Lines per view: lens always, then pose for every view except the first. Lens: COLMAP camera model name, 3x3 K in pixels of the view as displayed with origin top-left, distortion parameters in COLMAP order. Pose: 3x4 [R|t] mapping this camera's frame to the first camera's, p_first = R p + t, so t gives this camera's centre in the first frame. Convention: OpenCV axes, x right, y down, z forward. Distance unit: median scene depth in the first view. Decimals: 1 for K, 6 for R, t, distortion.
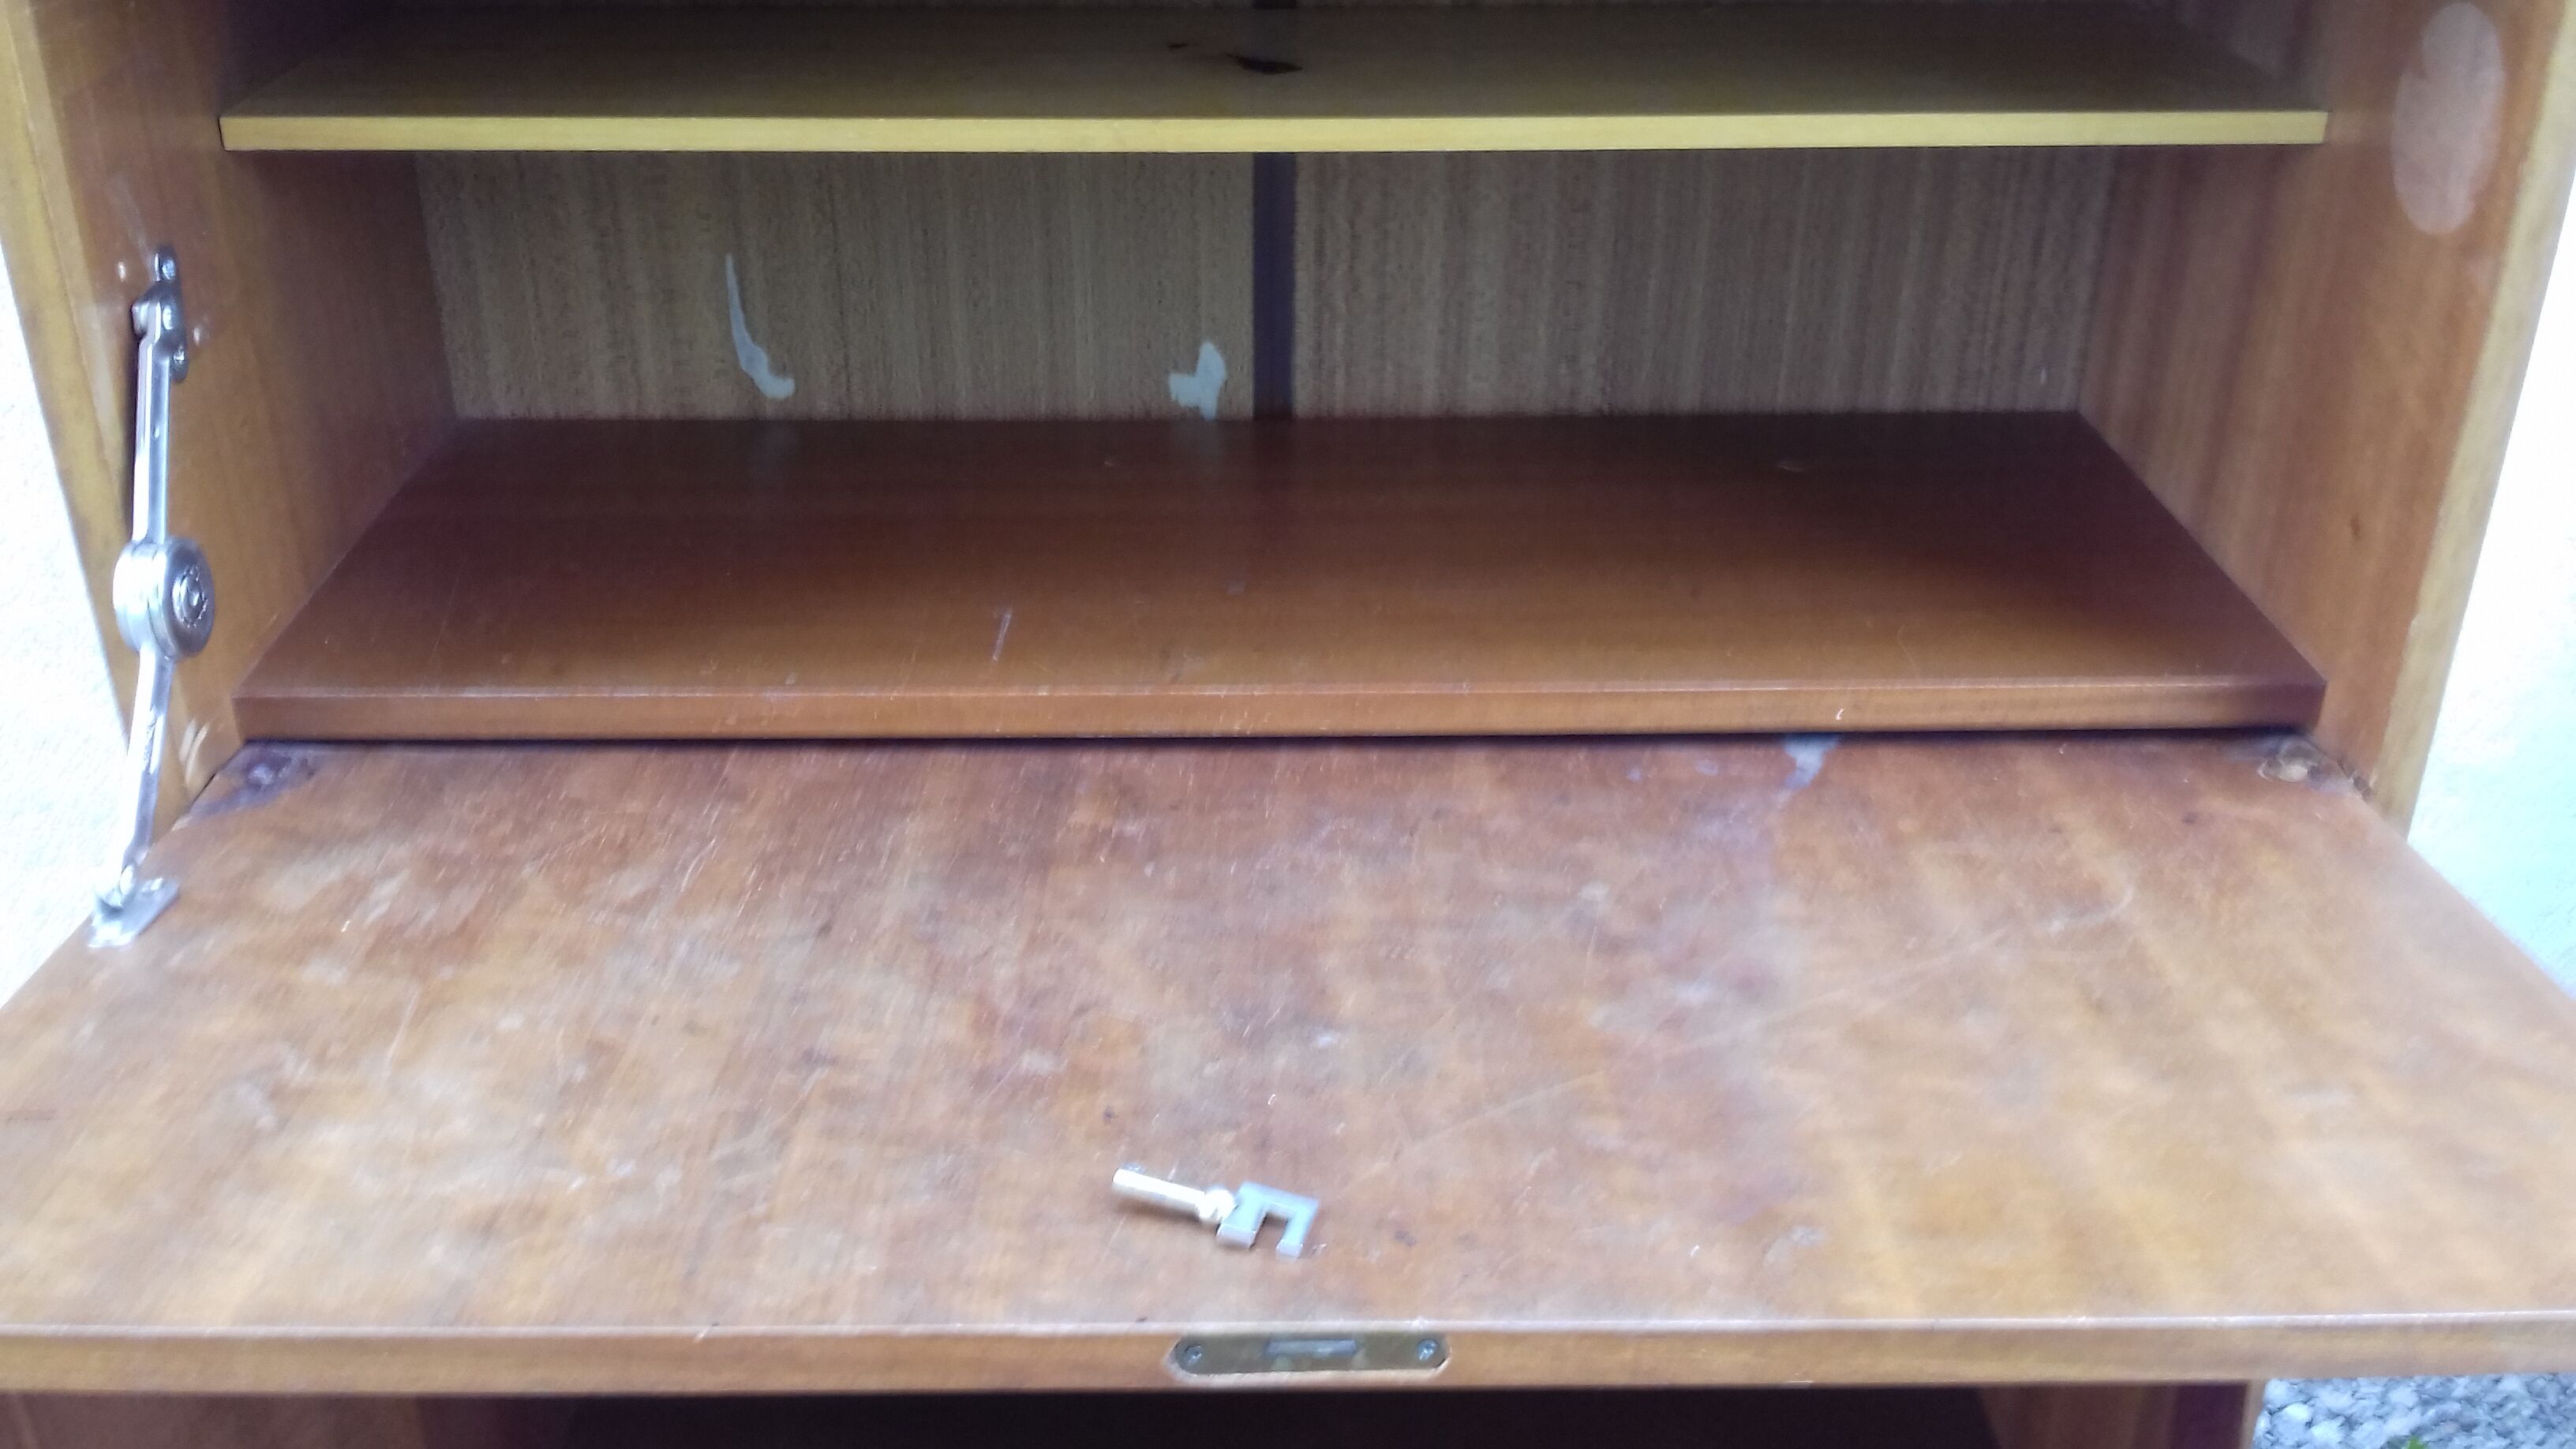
lens RADIAL K [[2262.8, 0, 1288.0], [0, 2262.8, 724.5], [0, 0, 1]] dist [0.063726, -0.147994]
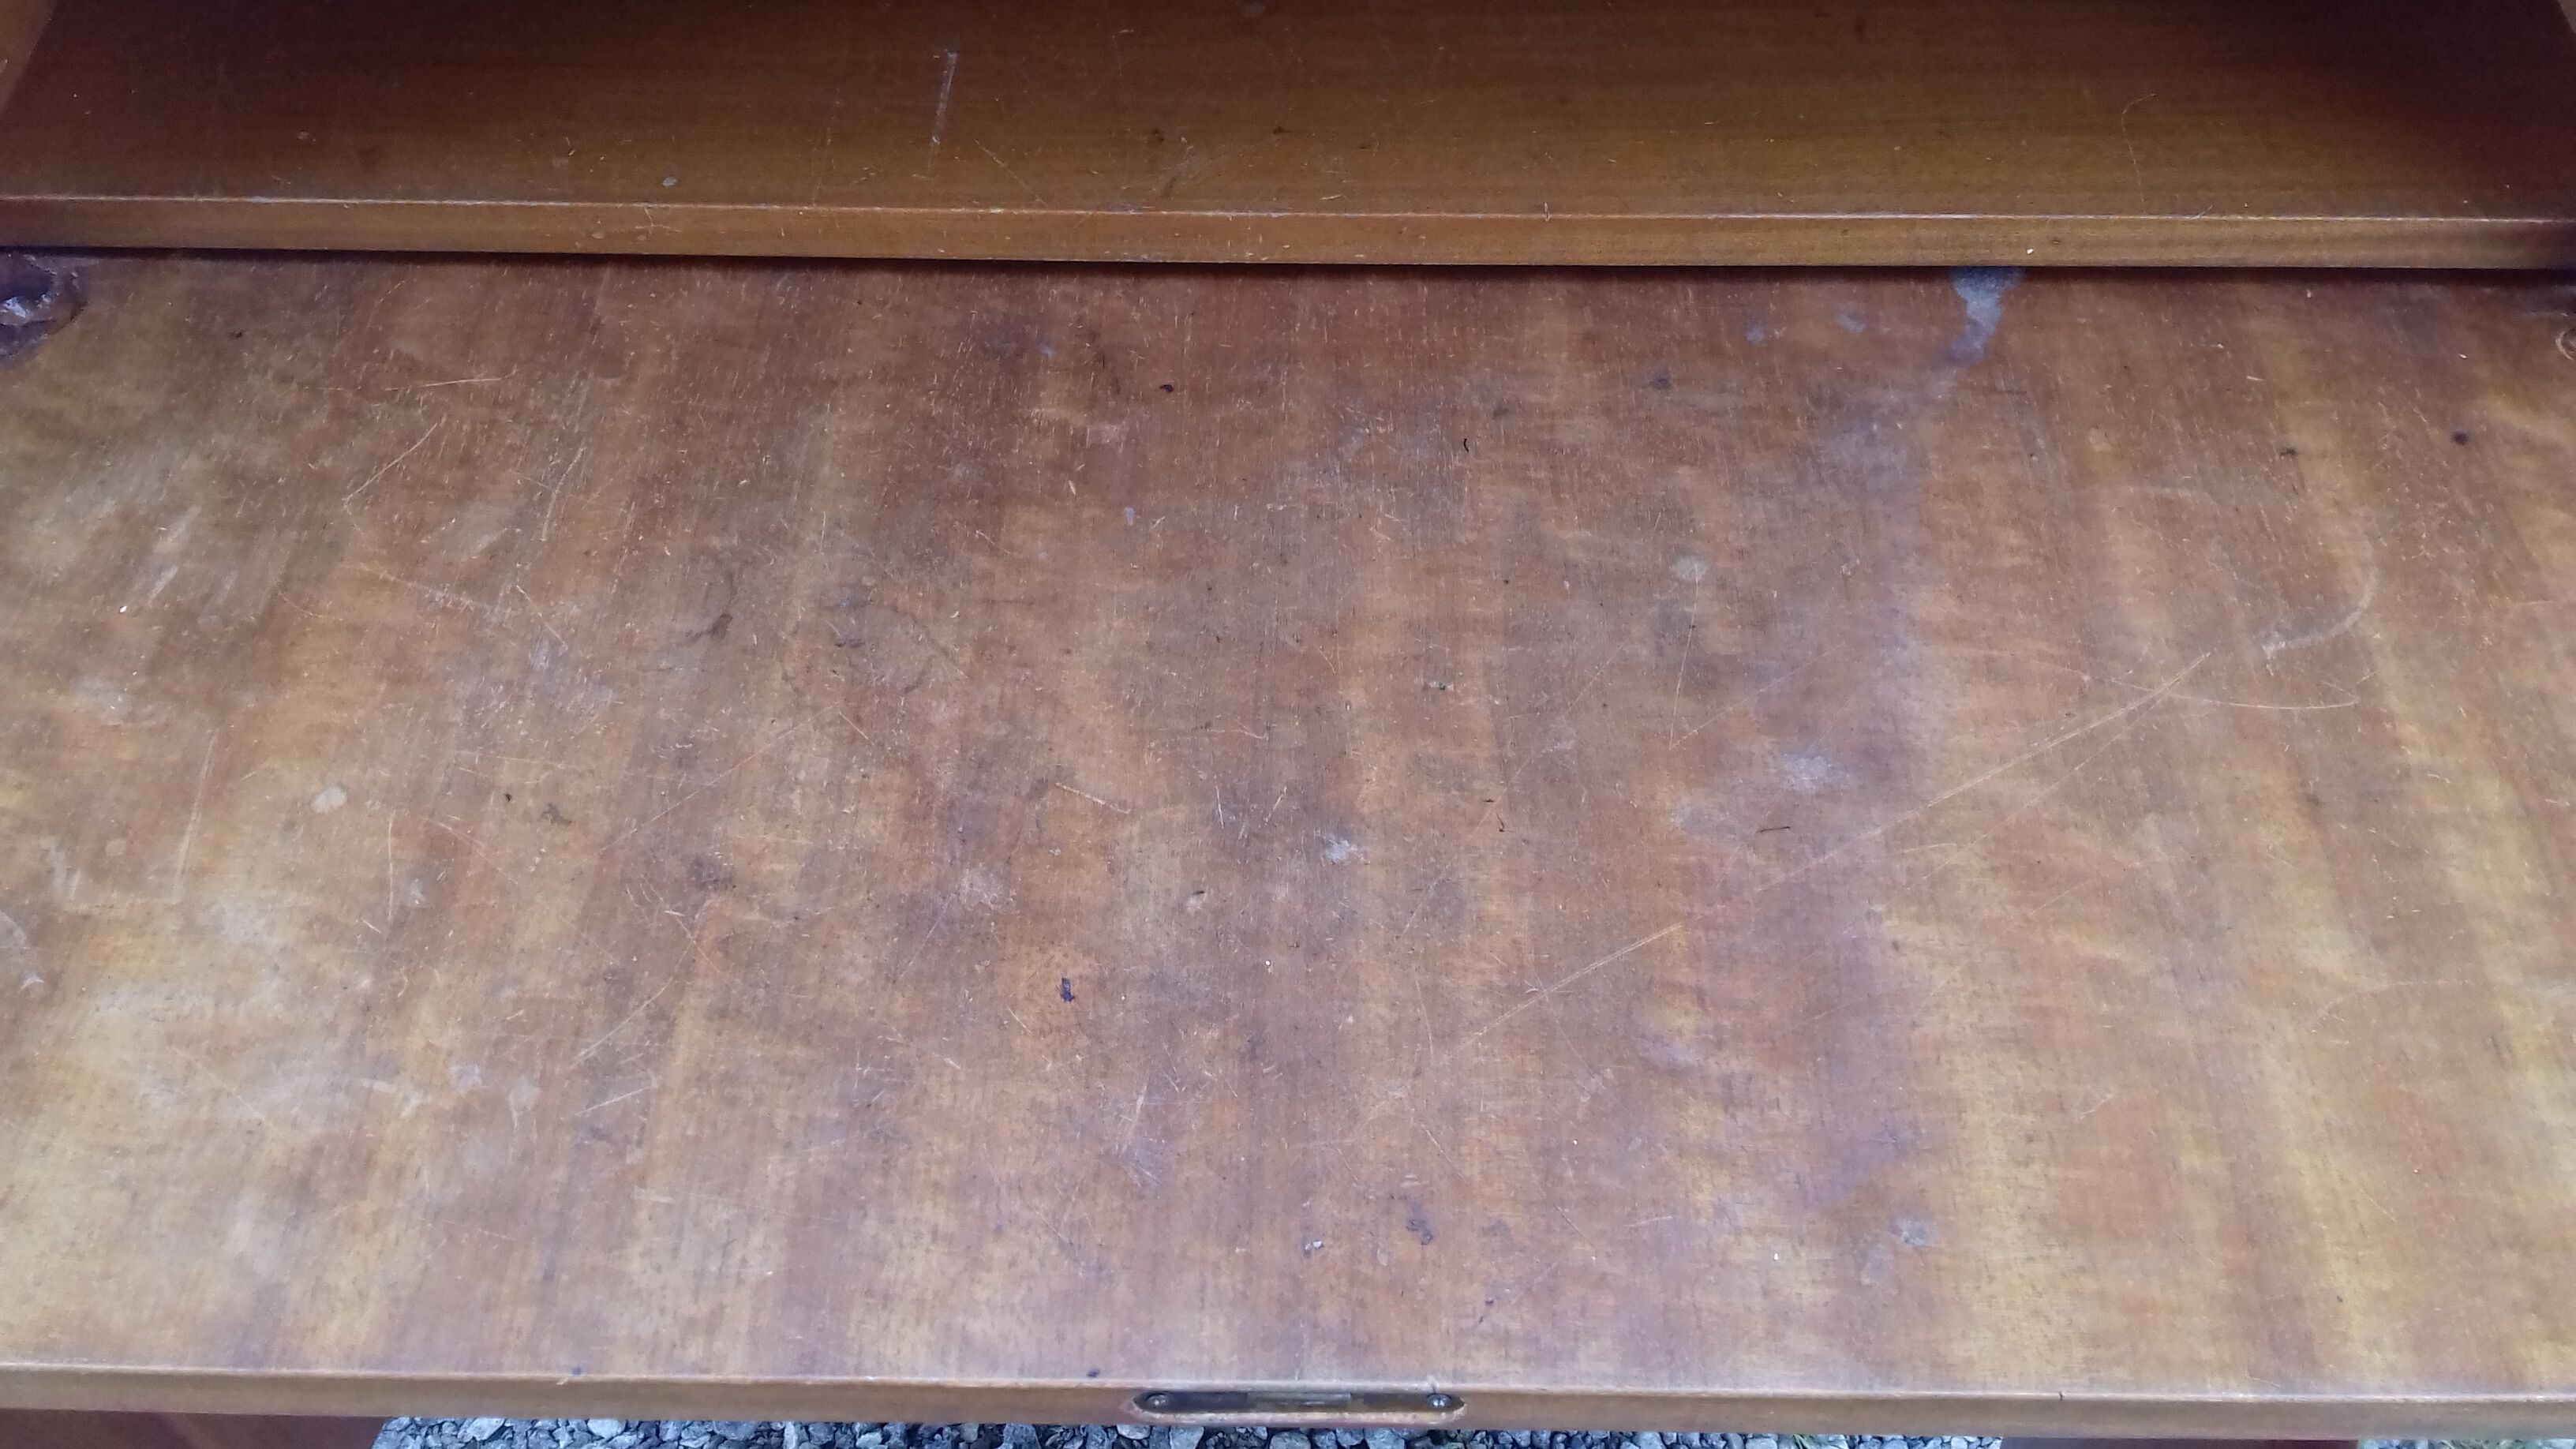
lens RADIAL K [[2262.8, 0, 1288.0], [0, 2262.8, 724.5], [0, 0, 1]] dist [0.063726, -0.147994]
pose [[0.999495, 0.027321, -0.016202, 0.009567], [-0.017384, 0.897394, 0.440887, -0.238166], [0.026585, -0.440383, 0.897417, 0.277926]]
